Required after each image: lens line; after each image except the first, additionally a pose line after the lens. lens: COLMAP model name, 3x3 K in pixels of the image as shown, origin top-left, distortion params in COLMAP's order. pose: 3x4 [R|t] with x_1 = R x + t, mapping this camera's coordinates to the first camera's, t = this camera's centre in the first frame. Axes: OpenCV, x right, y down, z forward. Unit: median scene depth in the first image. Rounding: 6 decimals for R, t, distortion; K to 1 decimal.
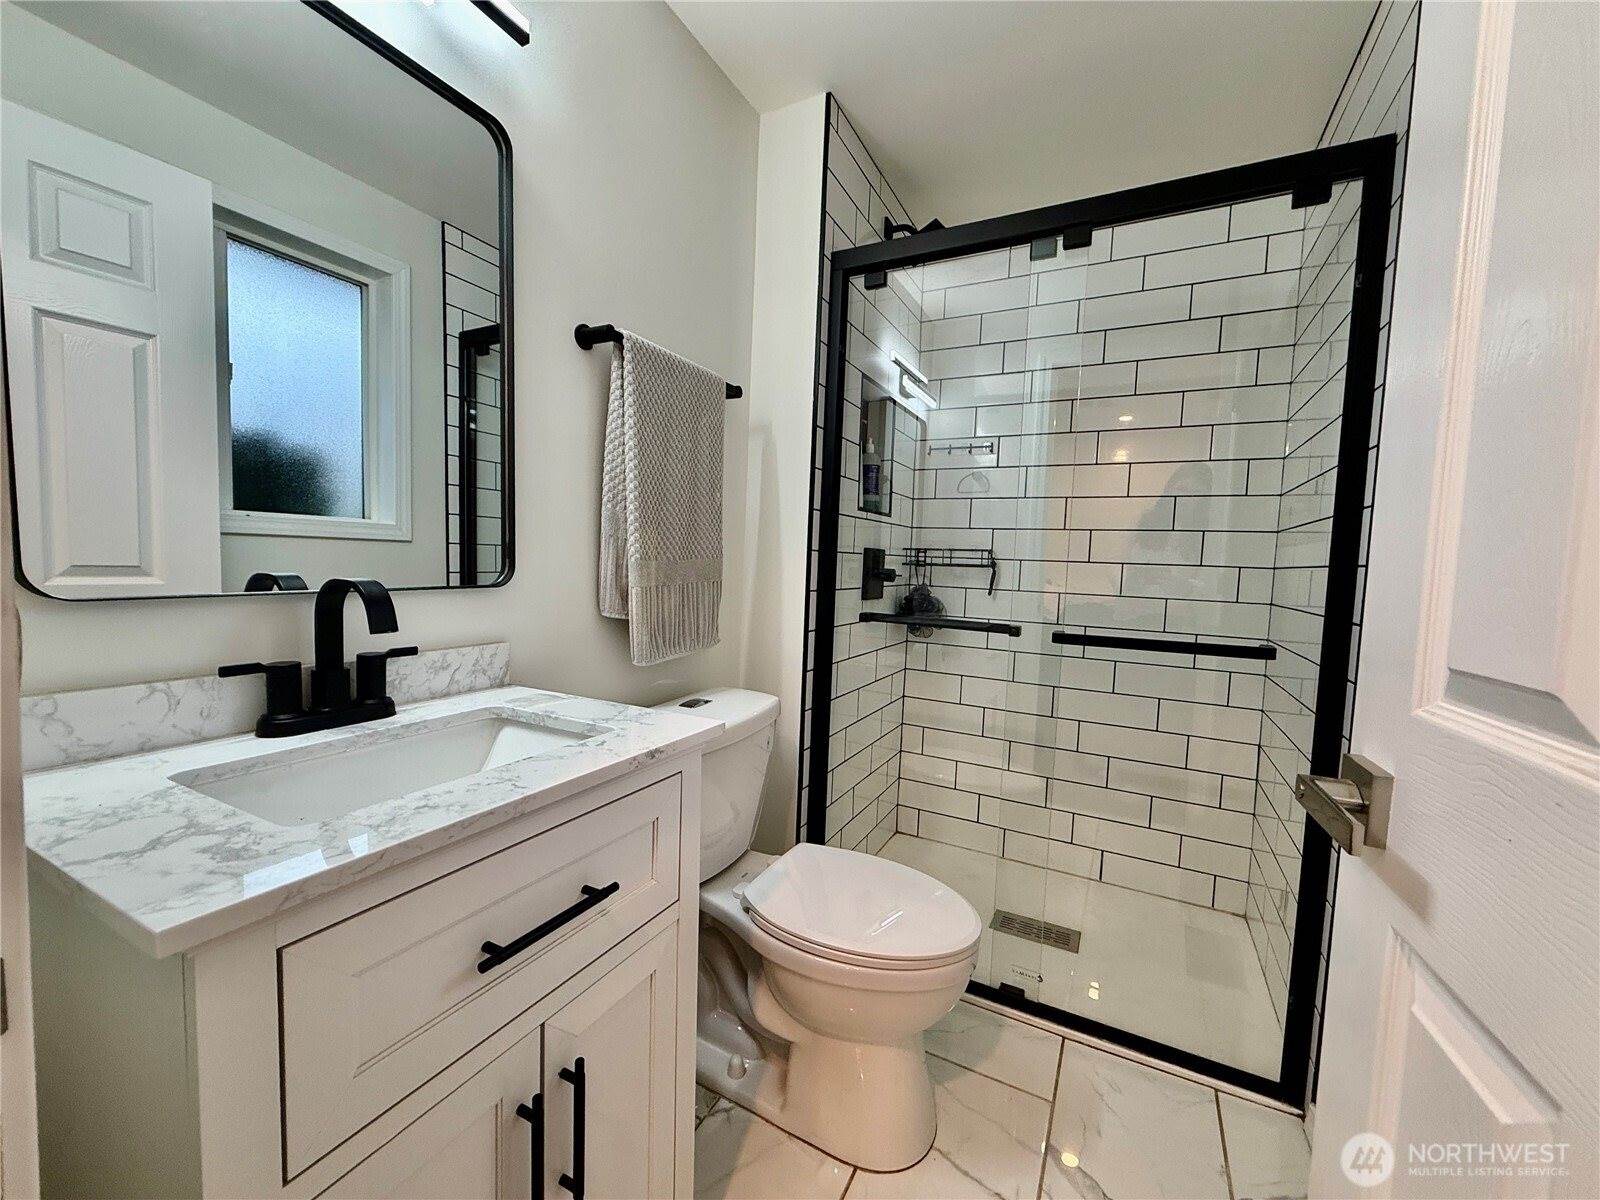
lens RADIAL K [[638.3, 0, 805.7], [0, 638.3, 603.9], [0, 0, 1]] dist [0.000511, 0.000141]
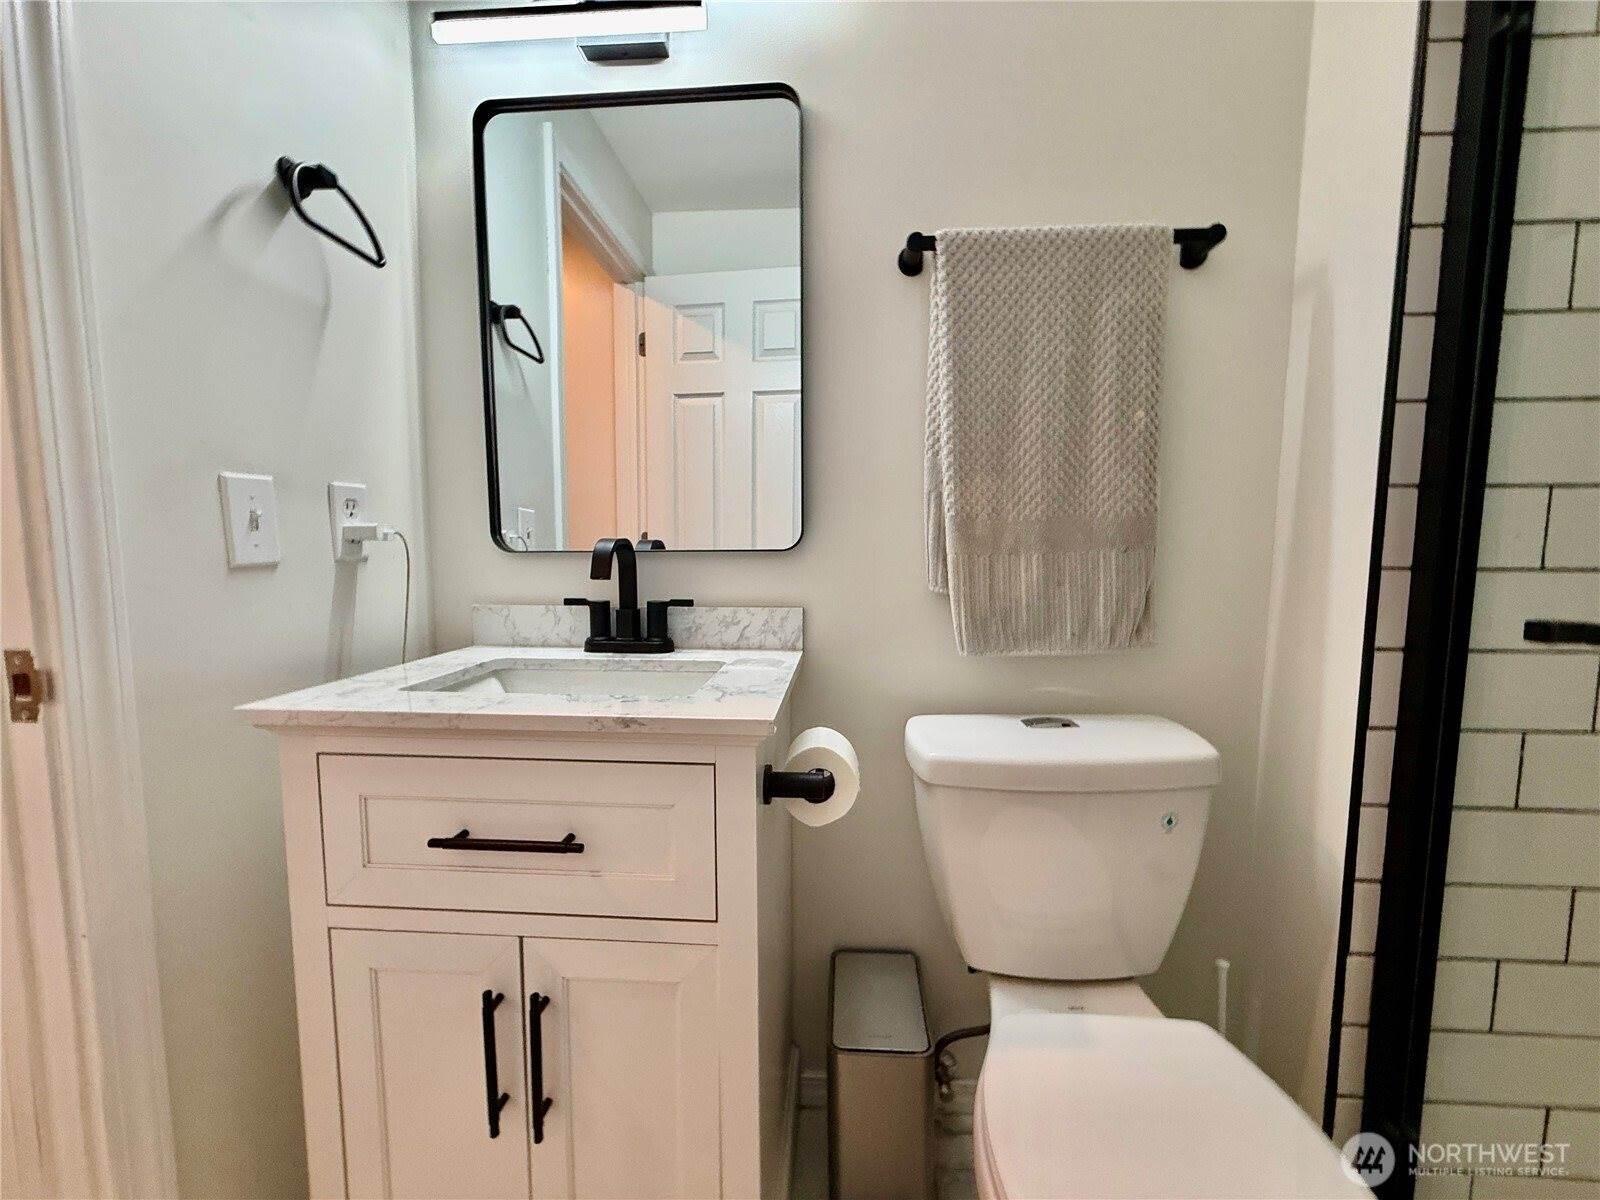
lens RADIAL K [[638.3, 0, 800.7], [0, 638.3, 606.0], [0, 0, 1]] dist [0.000511, 0.000141]
pose [[0.389767, 0.052774, -0.919400, 0.587582], [-0.052065, 0.998023, 0.035215, 0.029303], [0.919440, 0.034143, 0.391744, 0.789601]]
